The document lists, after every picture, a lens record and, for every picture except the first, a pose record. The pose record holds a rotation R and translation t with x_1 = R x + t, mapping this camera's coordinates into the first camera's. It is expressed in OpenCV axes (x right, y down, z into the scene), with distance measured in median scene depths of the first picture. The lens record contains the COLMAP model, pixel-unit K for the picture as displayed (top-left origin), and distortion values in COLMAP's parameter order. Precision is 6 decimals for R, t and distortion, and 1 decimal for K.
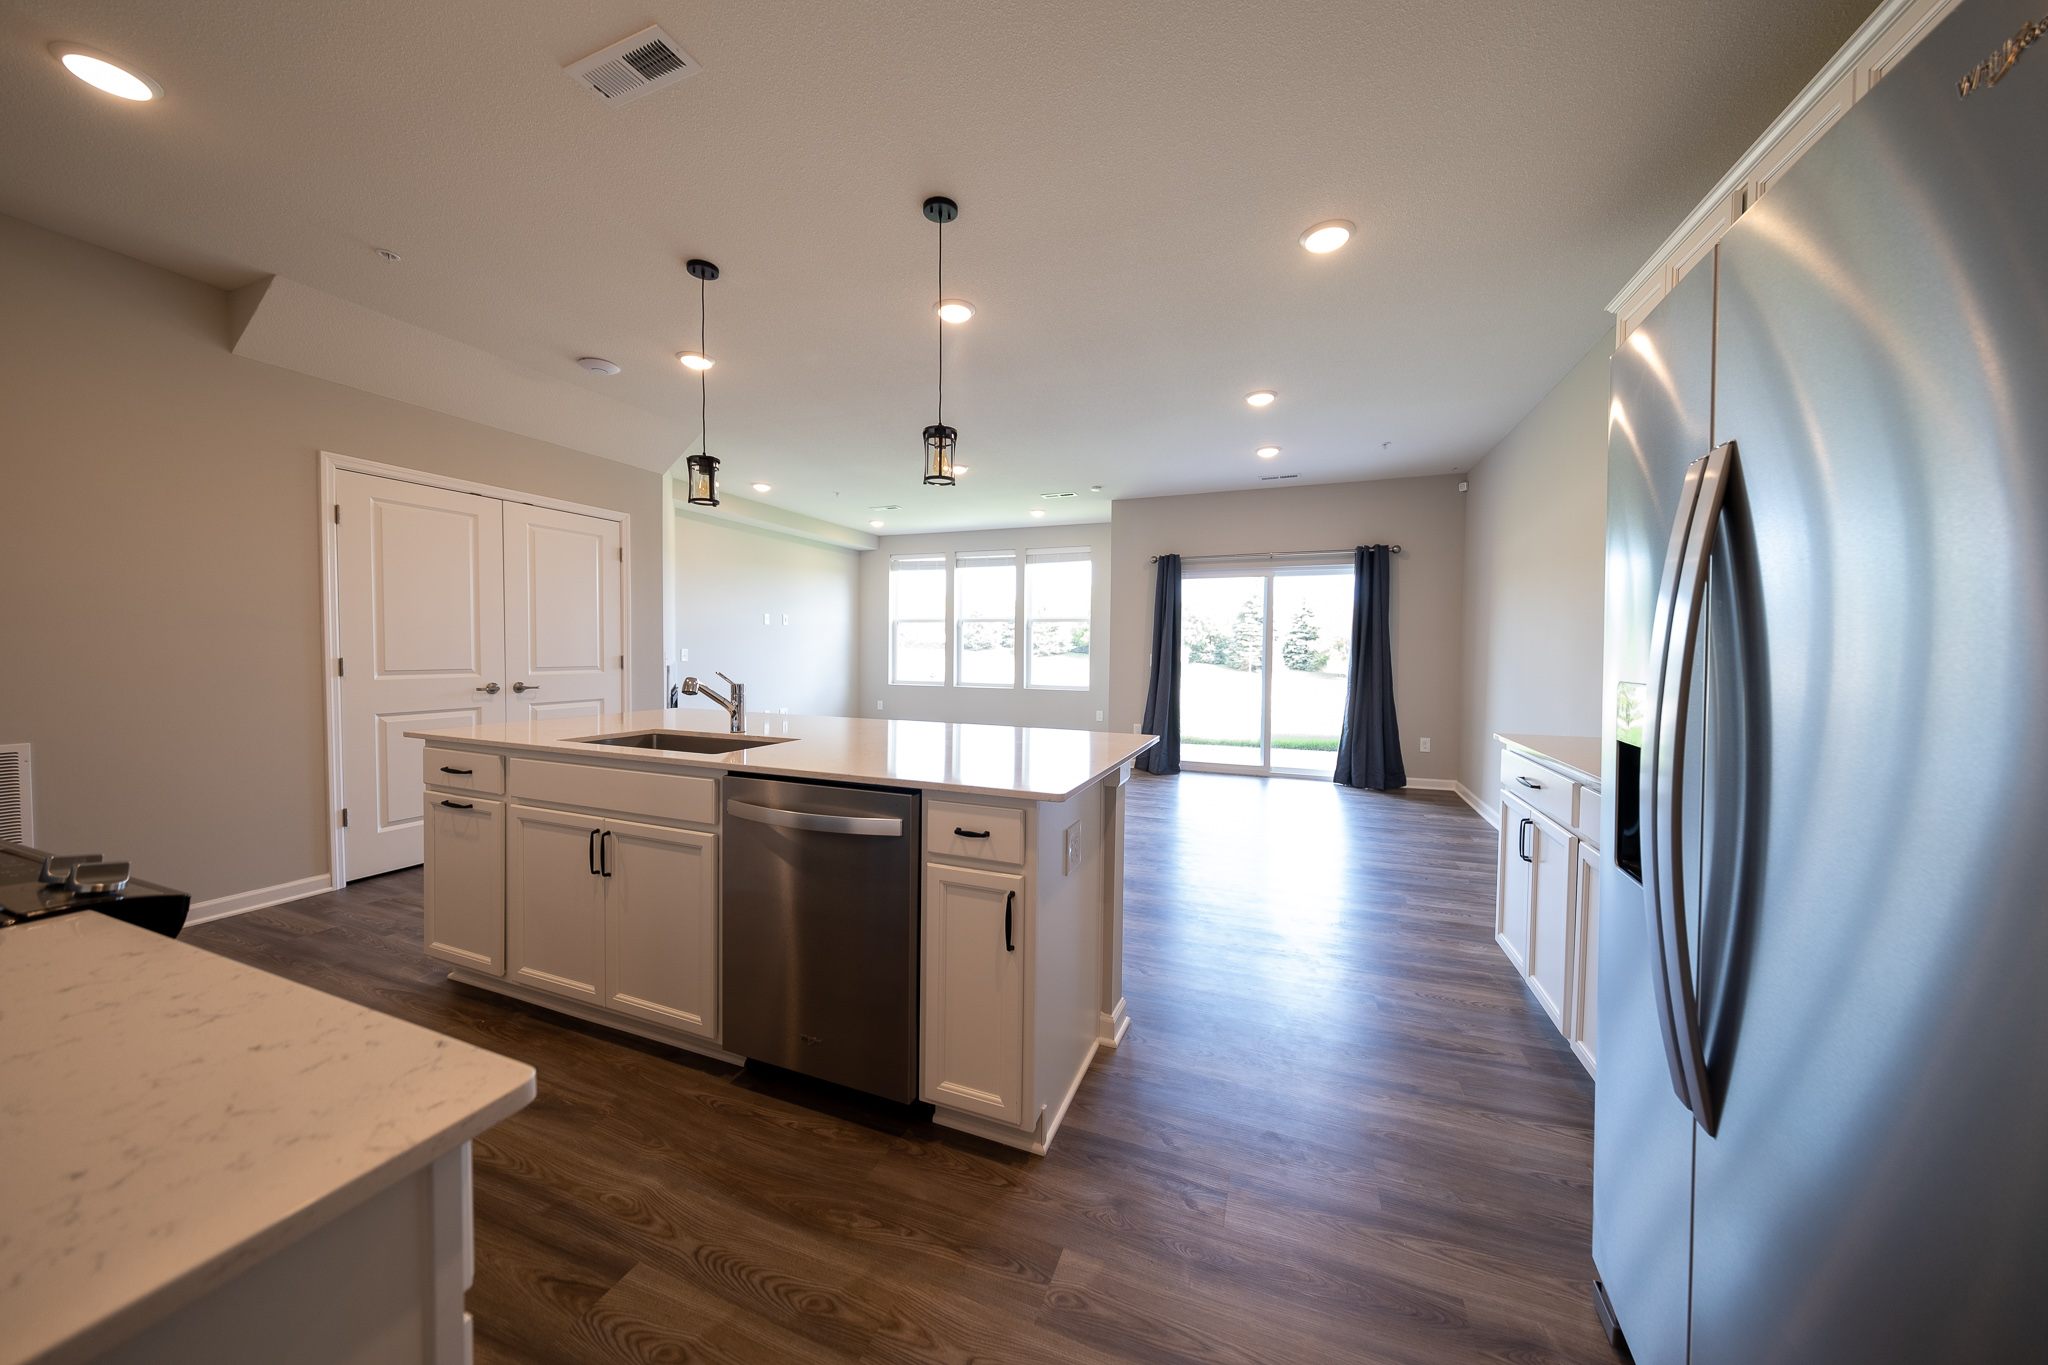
lens RADIAL K [[691.2, 0, 1002.3], [0, 691.2, 663.9], [0, 0, 1]] dist [0.008030, -0.000137]
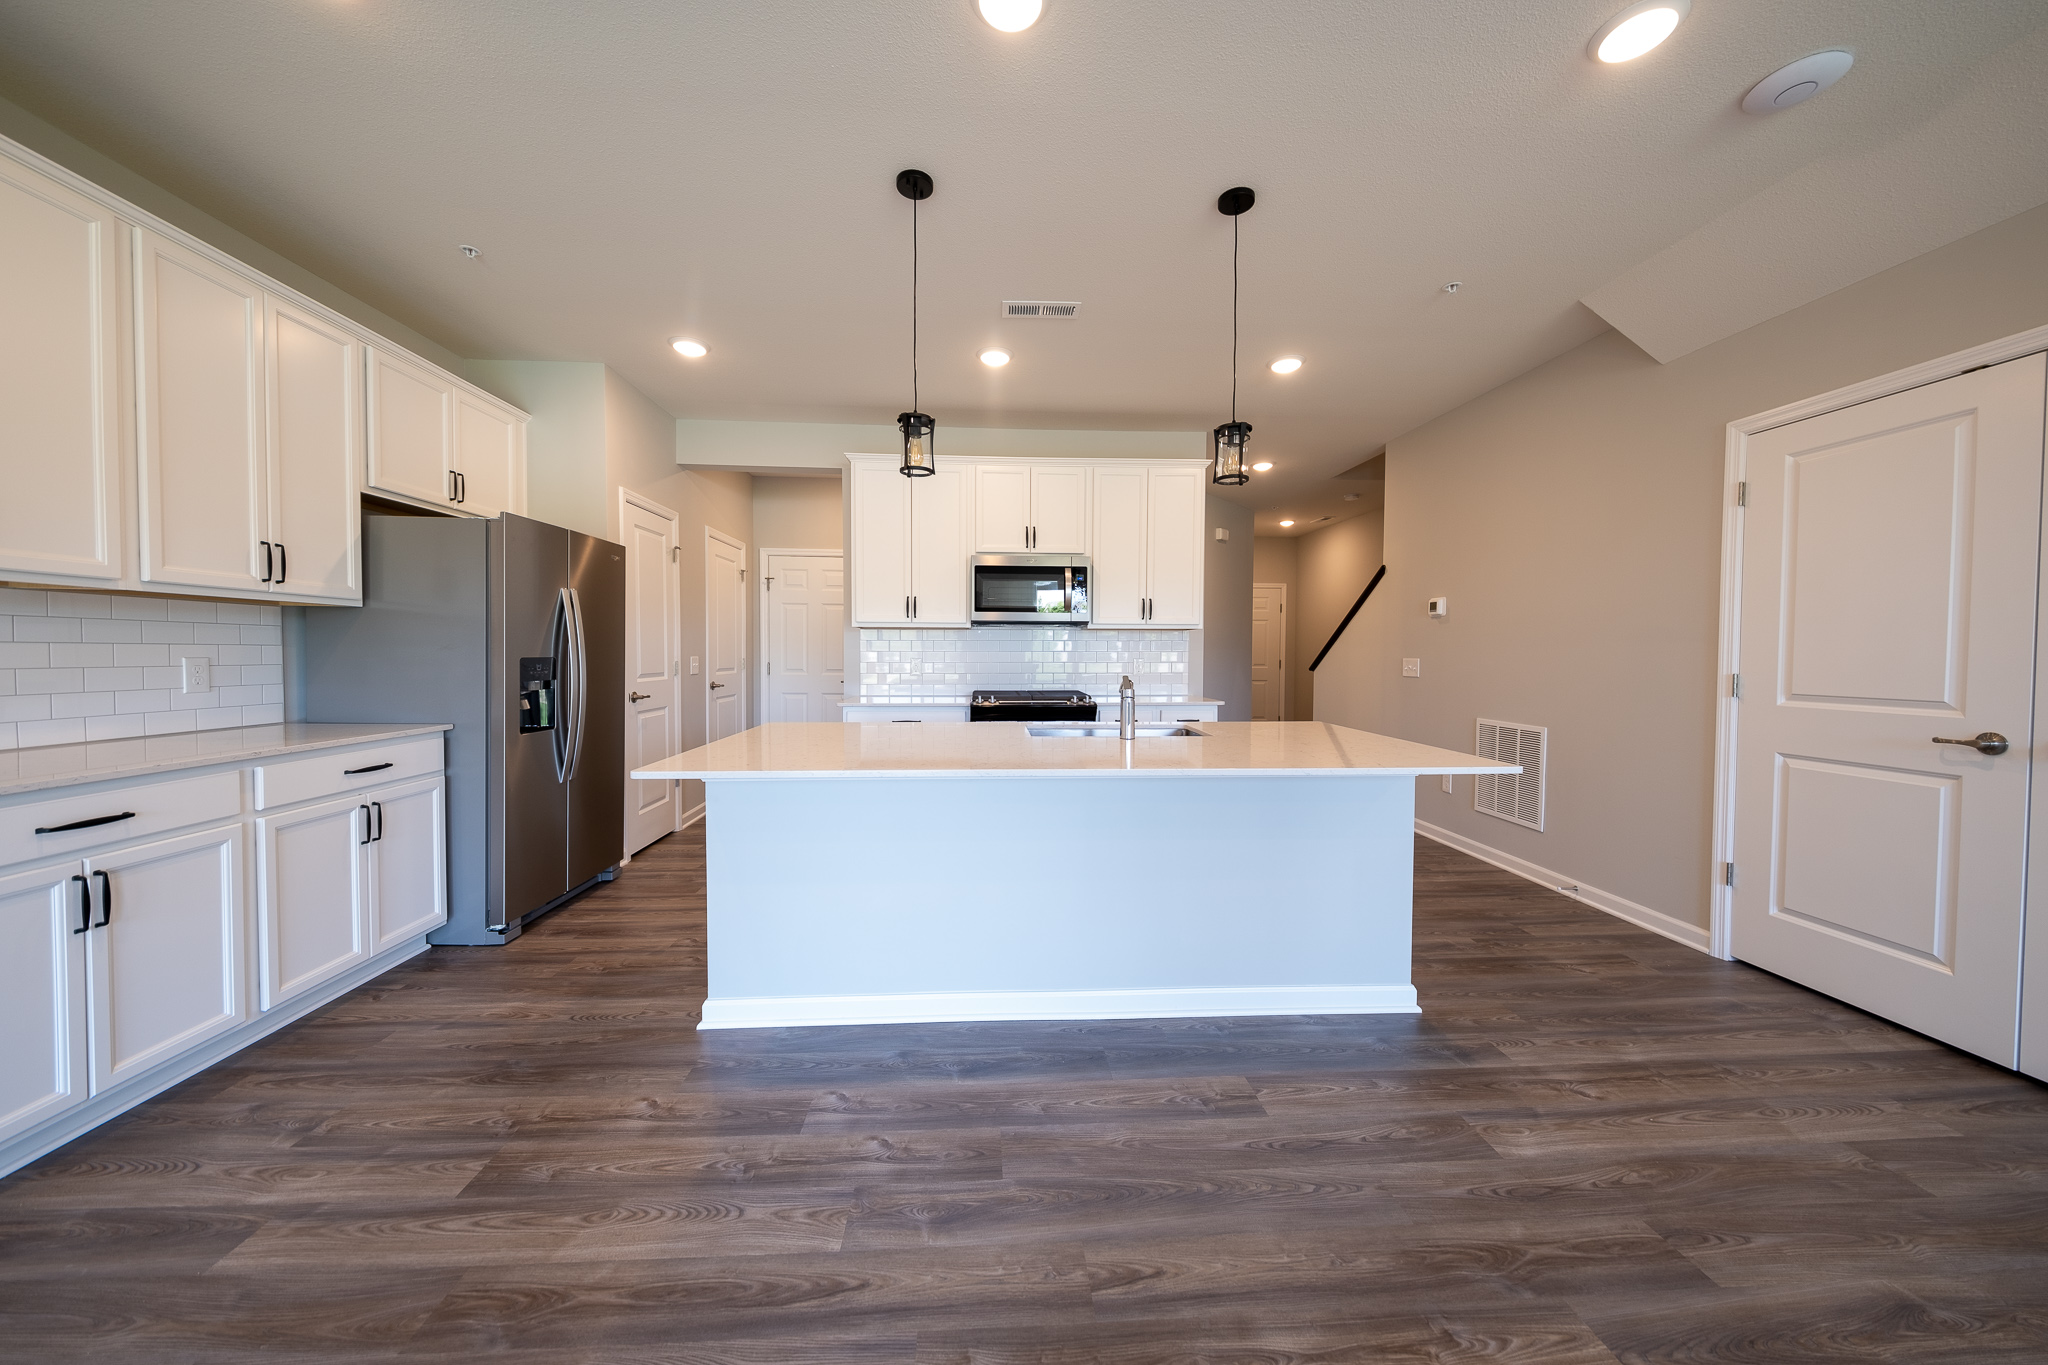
lens RADIAL K [[691.2, 0, 1012.6], [0, 691.2, 670.7], [0, 0, 1]] dist [0.008030, -0.000137]
pose [[-0.895545, -0.003195, -0.444959, 0.241075], [-0.024643, 0.998796, 0.042427, -0.041736], [0.444288, 0.048961, -0.894545, 2.196850]]
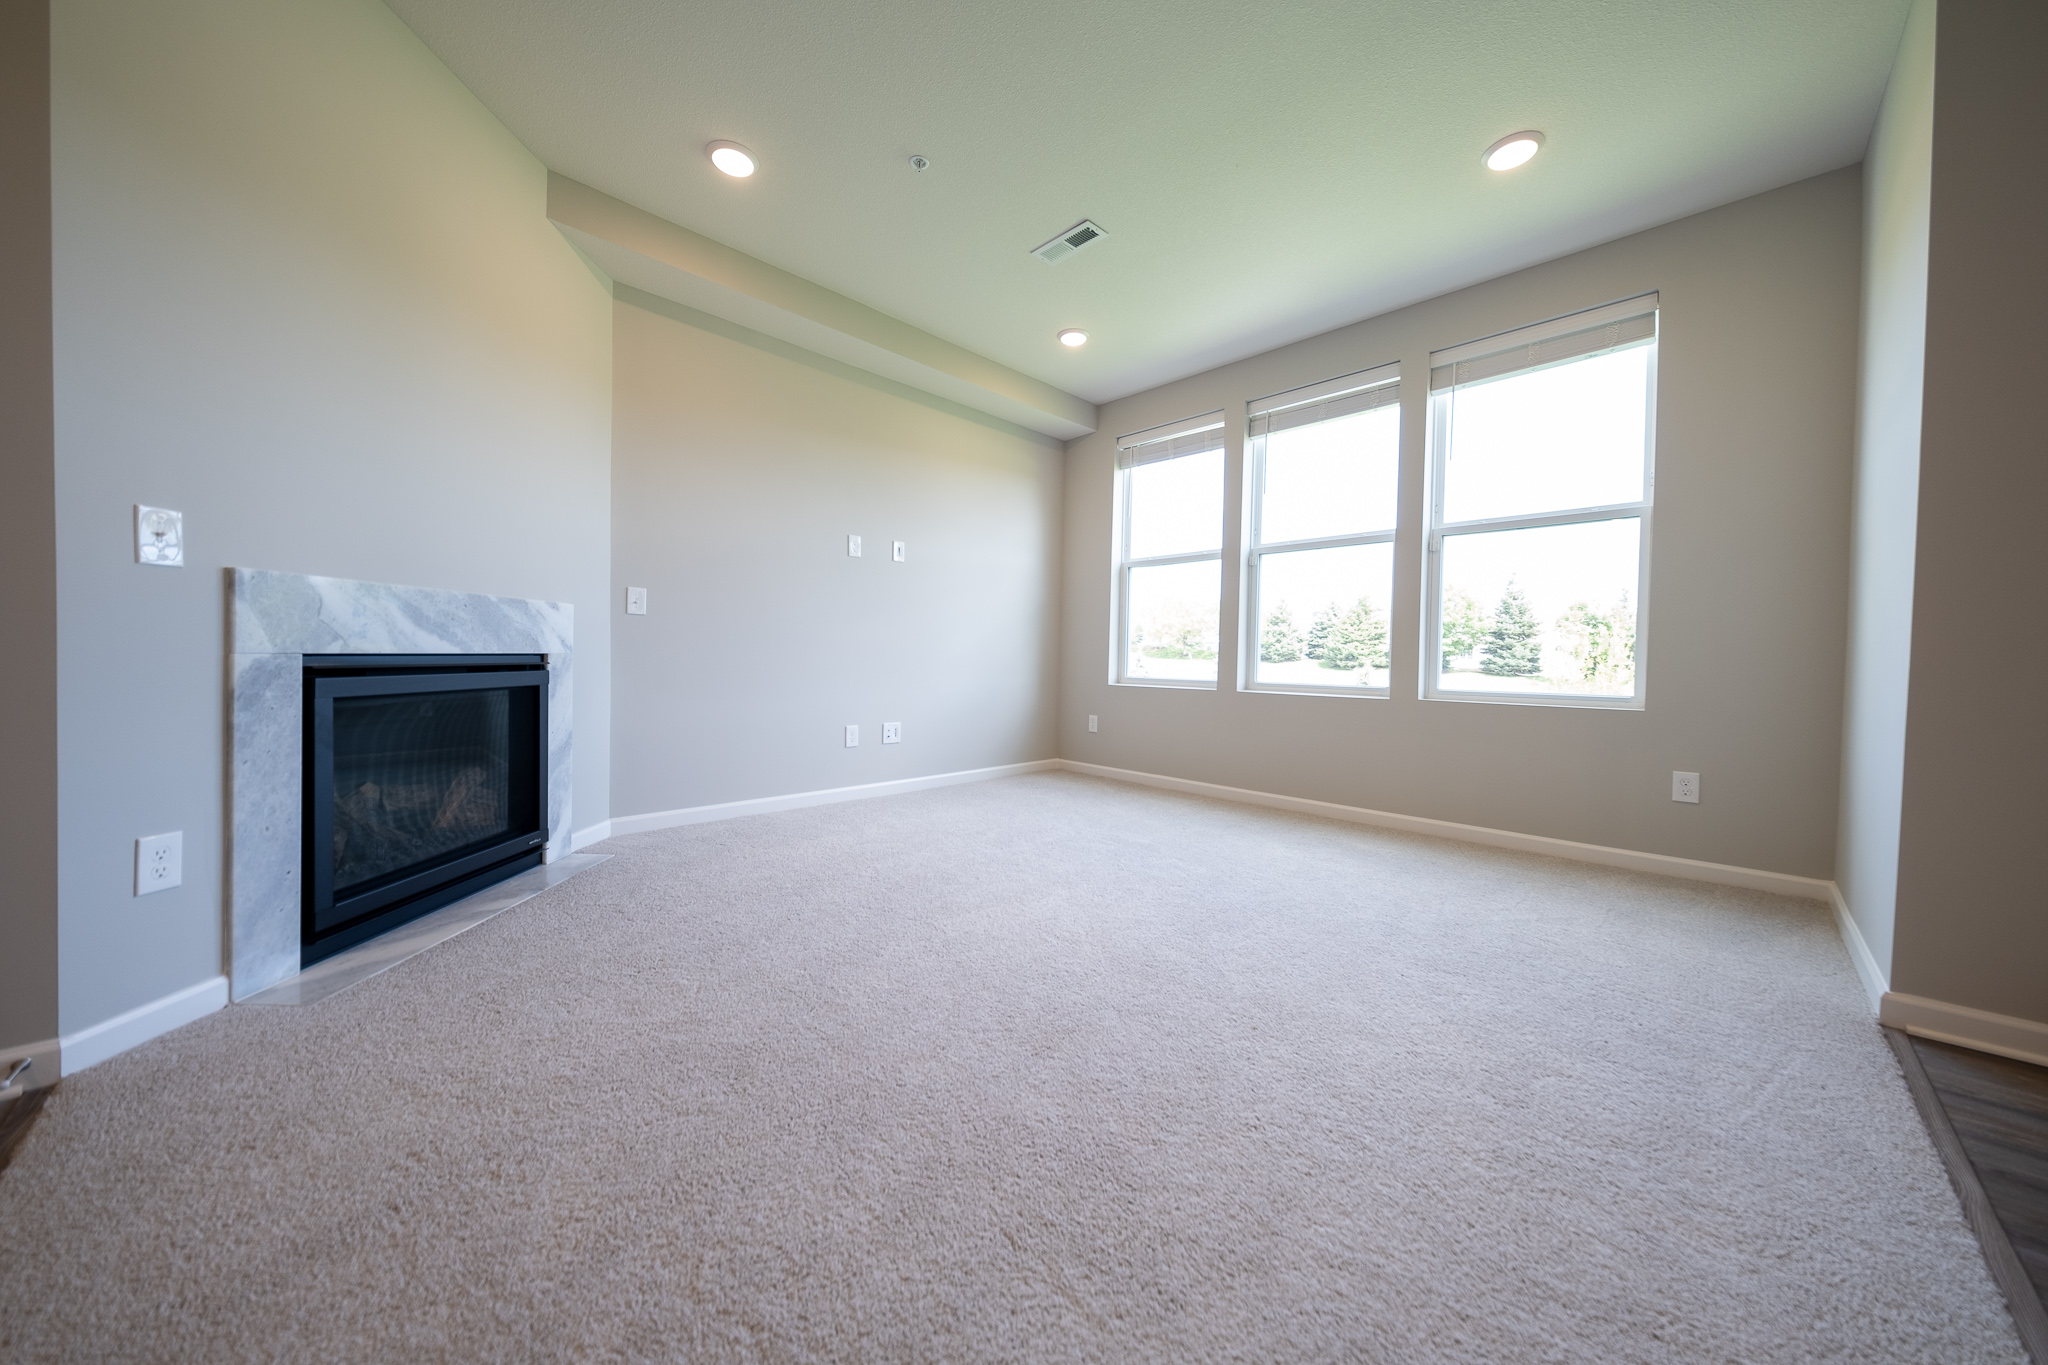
lens RADIAL K [[691.2, 0, 1017.7], [0, 691.2, 674.7], [0, 0, 1]] dist [0.008030, -0.000137]
pose [[0.923670, 0.018784, -0.382728, -0.125323], [-0.021067, 0.999776, -0.001776, 0.110830], [0.382609, 0.009704, 0.923859, 2.224683]]
